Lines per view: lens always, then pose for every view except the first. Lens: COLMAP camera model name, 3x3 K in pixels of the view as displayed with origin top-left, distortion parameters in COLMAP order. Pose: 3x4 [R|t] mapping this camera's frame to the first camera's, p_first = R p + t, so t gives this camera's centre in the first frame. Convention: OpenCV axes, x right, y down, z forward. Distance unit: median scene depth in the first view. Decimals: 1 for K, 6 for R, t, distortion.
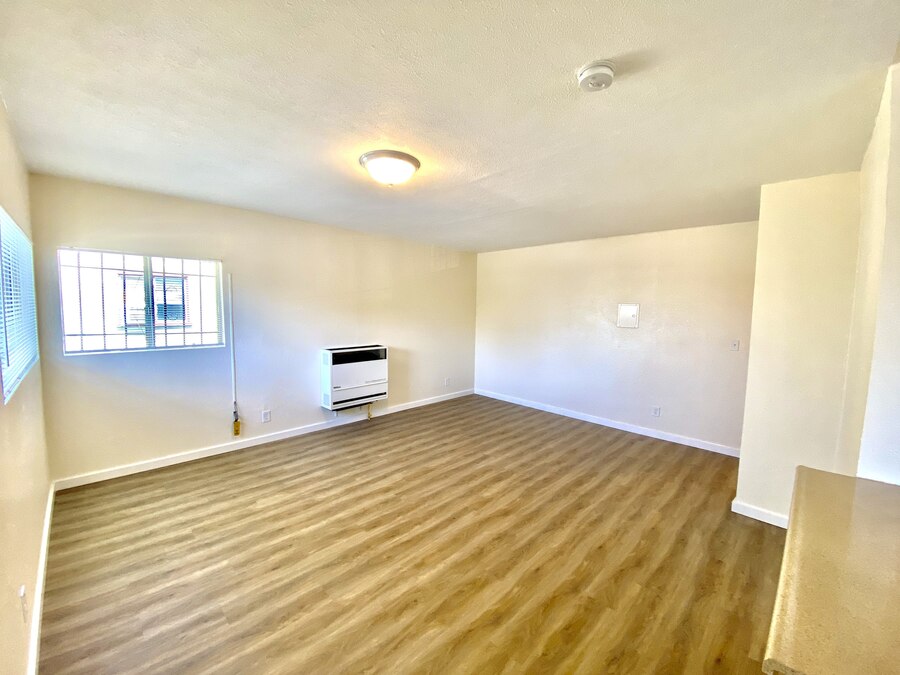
lens RADIAL K [[368.8, 0, 450.0], [0, 368.8, 337.5], [0, 0, 1]] dist [0.035578, -0.026947]
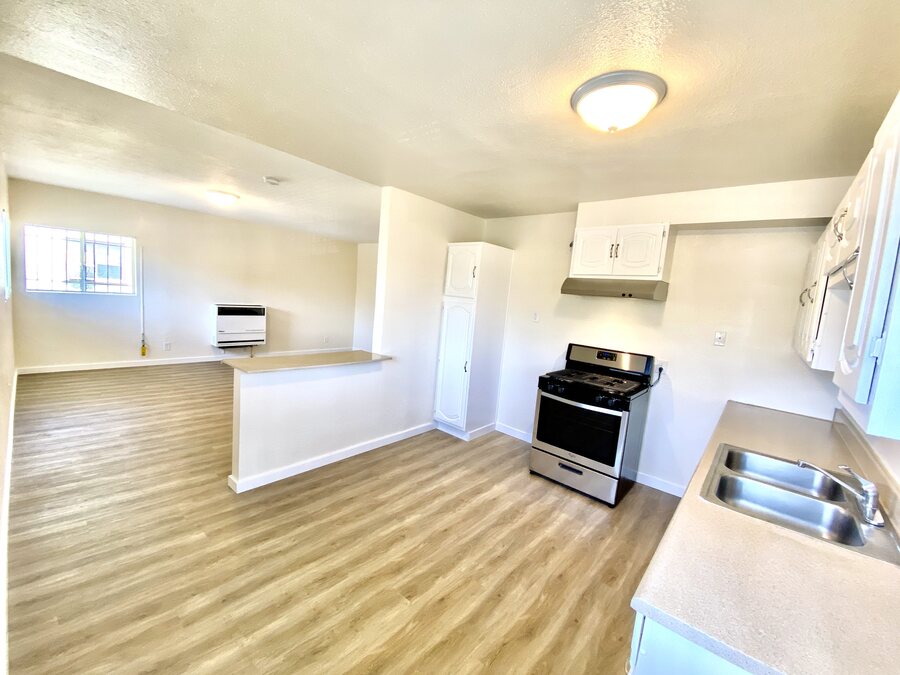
lens RADIAL K [[368.8, 0, 450.0], [0, 368.8, 337.5], [0, 0, 1]] dist [0.035578, -0.026947]
pose [[0.995408, 0.061281, 0.073537, 0.642933], [-0.063940, 0.997362, 0.034369, 0.071143], [-0.071236, -0.038913, 0.996700, -0.688337]]
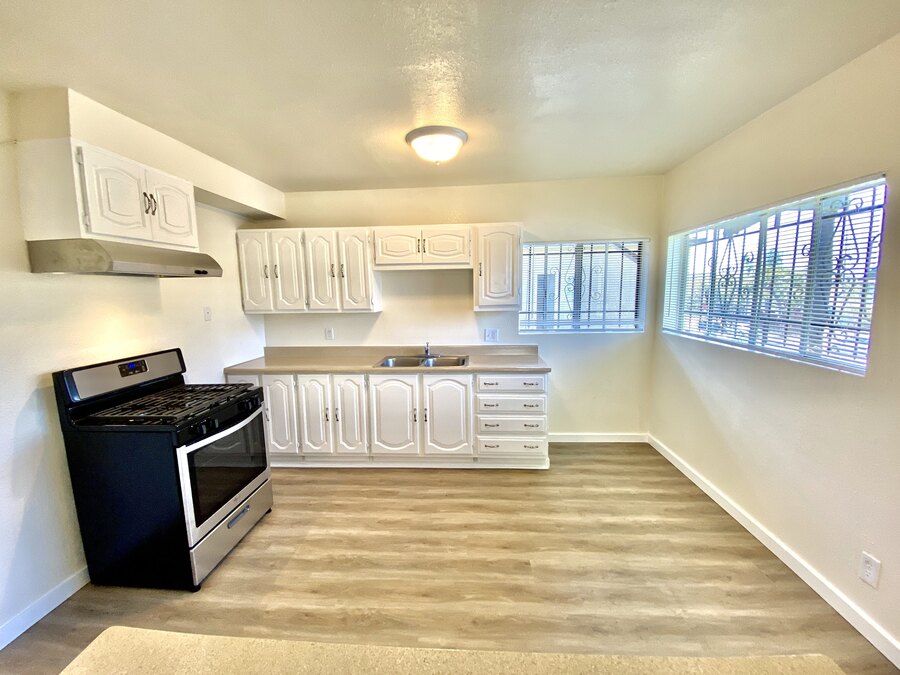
lens RADIAL K [[368.8, 0, 450.0], [0, 368.8, 337.5], [0, 0, 1]] dist [0.035578, -0.026947]
pose [[-0.657365, -0.101406, 0.746719, 0.289837], [0.069344, 0.978560, 0.193936, -0.015464], [-0.750375, 0.179268, -0.636239, 0.335580]]
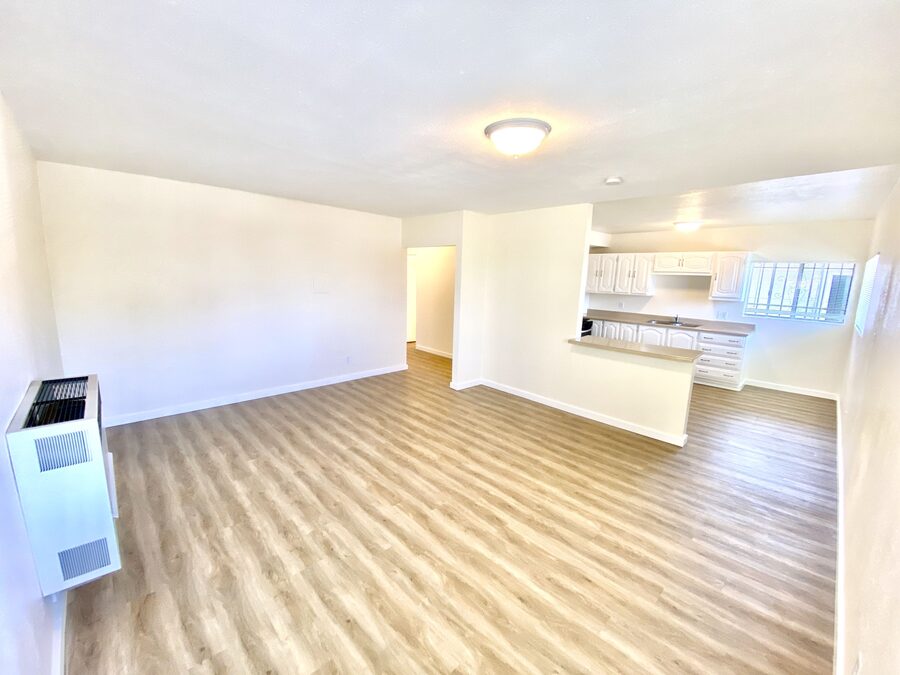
lens RADIAL K [[364.9, 0, 450.0], [0, 364.9, 337.5], [0, 0, 1]] dist [0.036145, -0.029788]
pose [[0.016487, -0.189625, 0.981718, -0.867831], [0.054233, 0.980576, 0.188493, -0.117102], [-0.998392, 0.050133, 0.026451, 0.883764]]
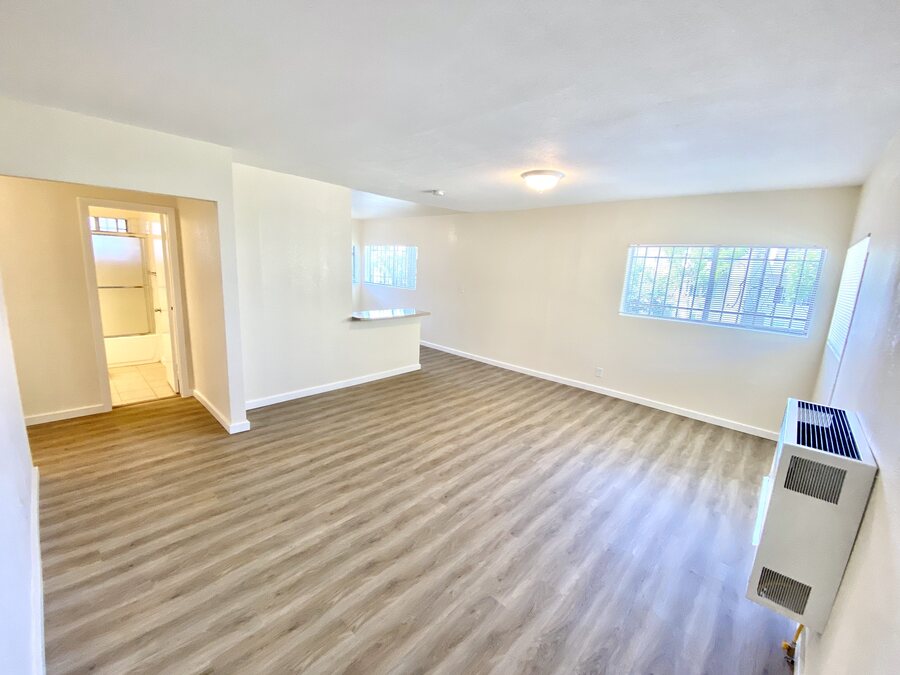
lens RADIAL K [[366.0, 0, 451.4], [0, 366.0, 317.8], [0, 0, 1]] dist [0.035520, -0.026094]
pose [[-0.996961, -0.060336, -0.049270, 0.166477], [-0.069915, 0.971981, 0.224420, -0.186212], [0.034349, 0.227182, -0.973246, 1.916284]]
